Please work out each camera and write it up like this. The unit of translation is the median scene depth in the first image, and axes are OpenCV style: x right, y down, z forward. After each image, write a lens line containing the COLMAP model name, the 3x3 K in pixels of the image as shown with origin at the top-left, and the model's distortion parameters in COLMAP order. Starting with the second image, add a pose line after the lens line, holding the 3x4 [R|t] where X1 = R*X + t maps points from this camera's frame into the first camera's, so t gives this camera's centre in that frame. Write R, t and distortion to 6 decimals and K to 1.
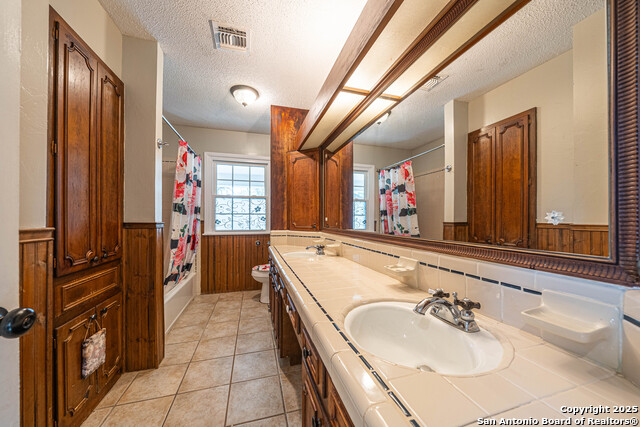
lens RADIAL K [[218.2, 0, 317.6], [0, 218.2, 218.1], [0, 0, 1]] dist [-0.011906, 0.000019]
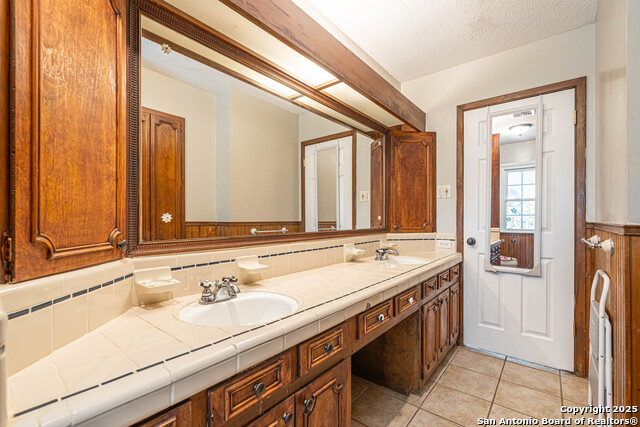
lens RADIAL K [[281.5, 0, 319.9], [0, 281.5, 217.5], [0, 0, 1]] dist [0.000135, -0.000194]
pose [[-0.560661, -0.002890, 0.828040, -0.296945], [-0.006698, 0.999977, -0.001045, 0.000046], [-0.828018, -0.006132, -0.560668, 0.604427]]
